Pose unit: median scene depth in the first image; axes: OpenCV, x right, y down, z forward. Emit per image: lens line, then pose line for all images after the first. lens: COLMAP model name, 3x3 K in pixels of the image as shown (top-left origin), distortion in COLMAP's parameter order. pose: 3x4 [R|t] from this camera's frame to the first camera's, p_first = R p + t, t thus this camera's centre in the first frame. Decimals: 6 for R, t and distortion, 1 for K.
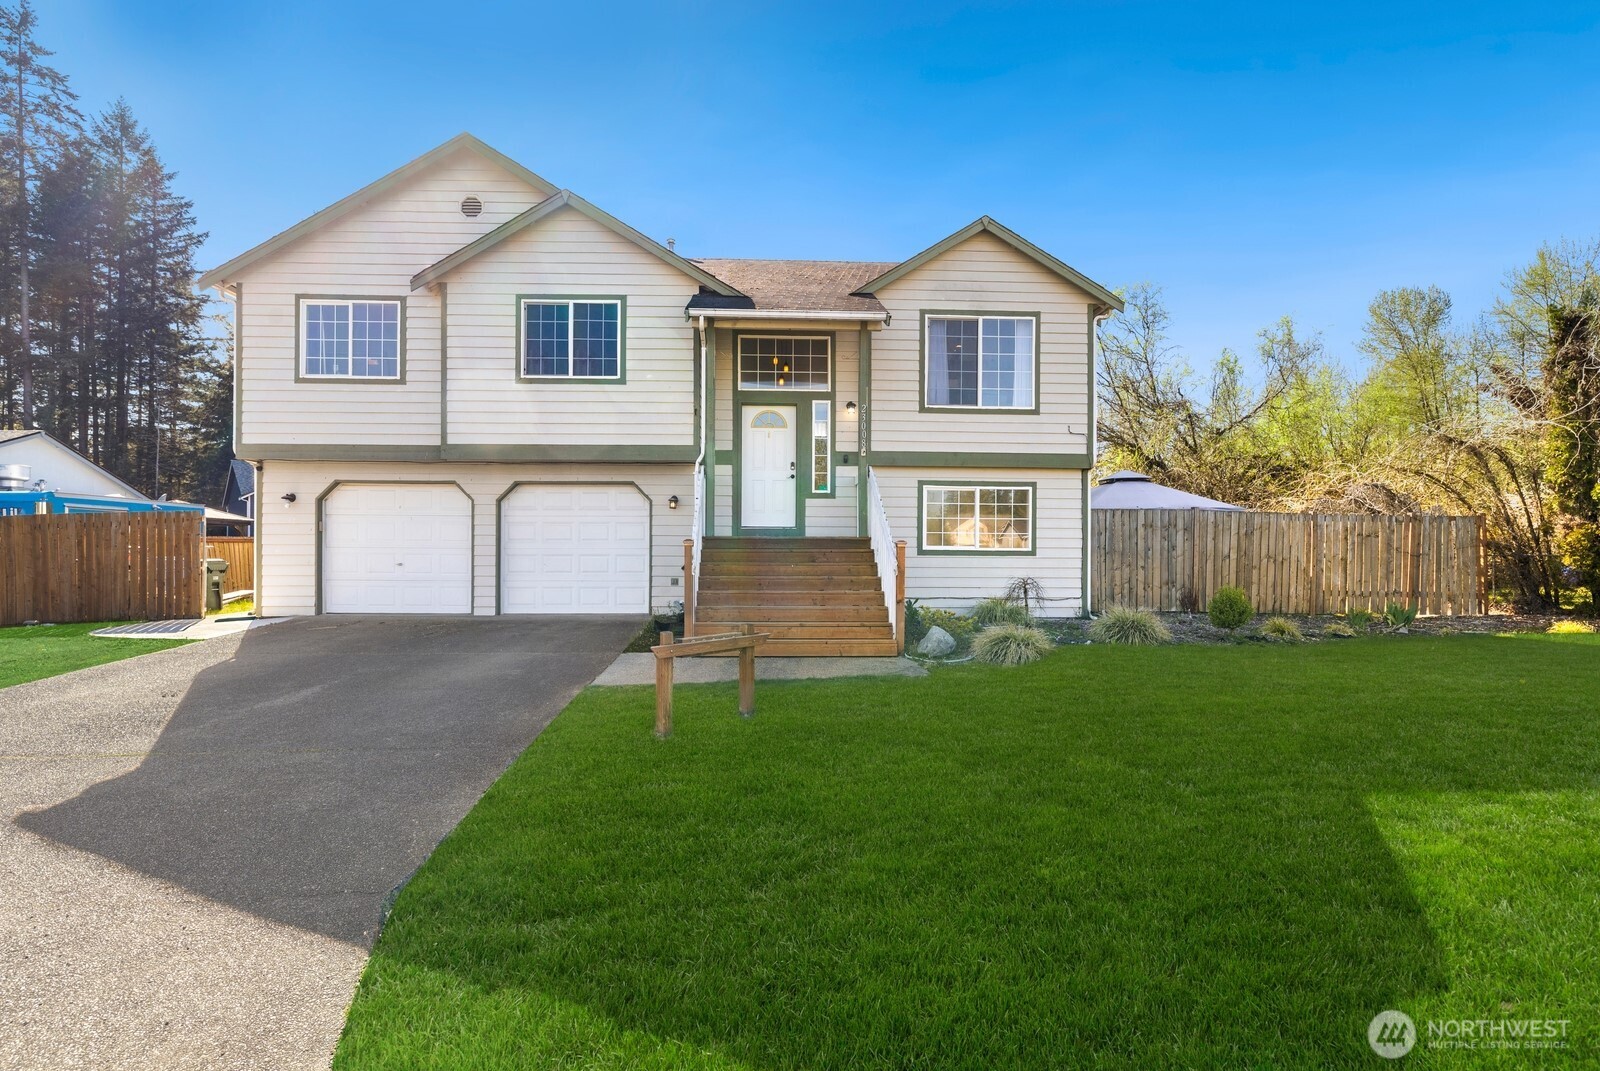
lens RADIAL K [[730.6, 0, 799.7], [0, 730.6, 558.2], [0, 0, 1]] dist [-0.001178, -0.000438]
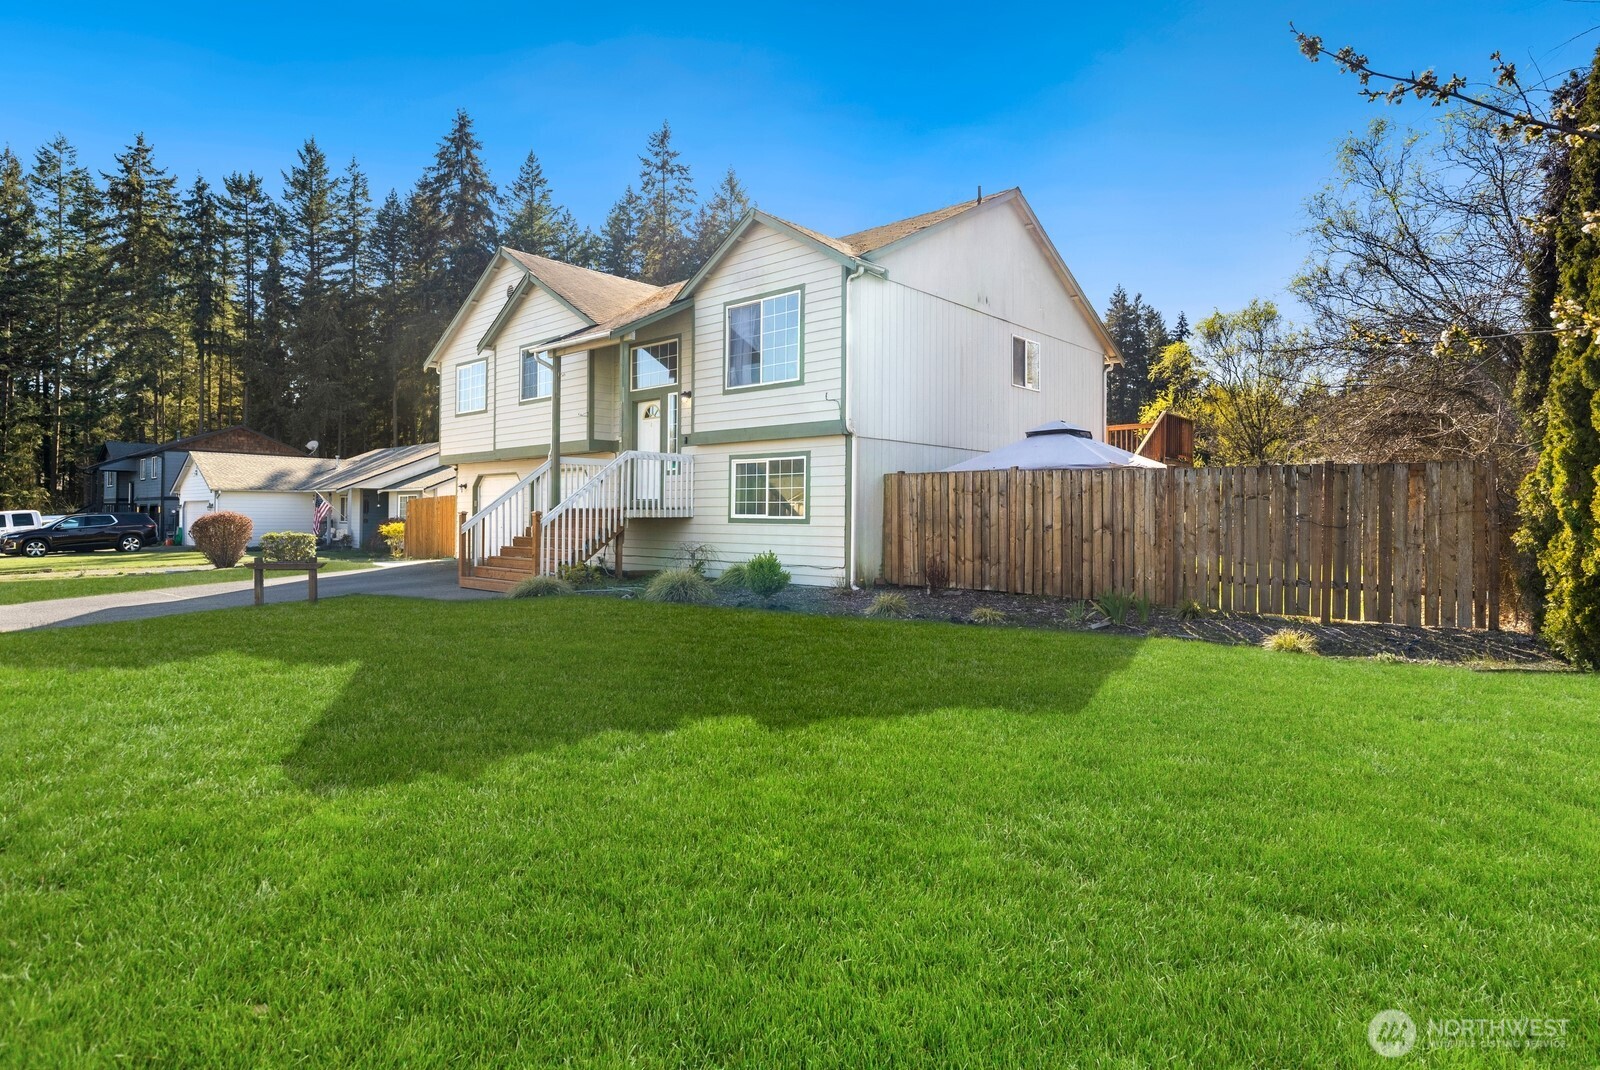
lens RADIAL K [[844.3, 0, 802.8], [0, 844.3, 510.2], [0, 0, 1]] dist [0.000216, -0.000176]
pose [[0.720210, -0.007157, -0.693720, 1.043188], [-0.005519, 0.999856, -0.016044, -0.003117], [0.693735, 0.015384, 0.720066, 0.144042]]
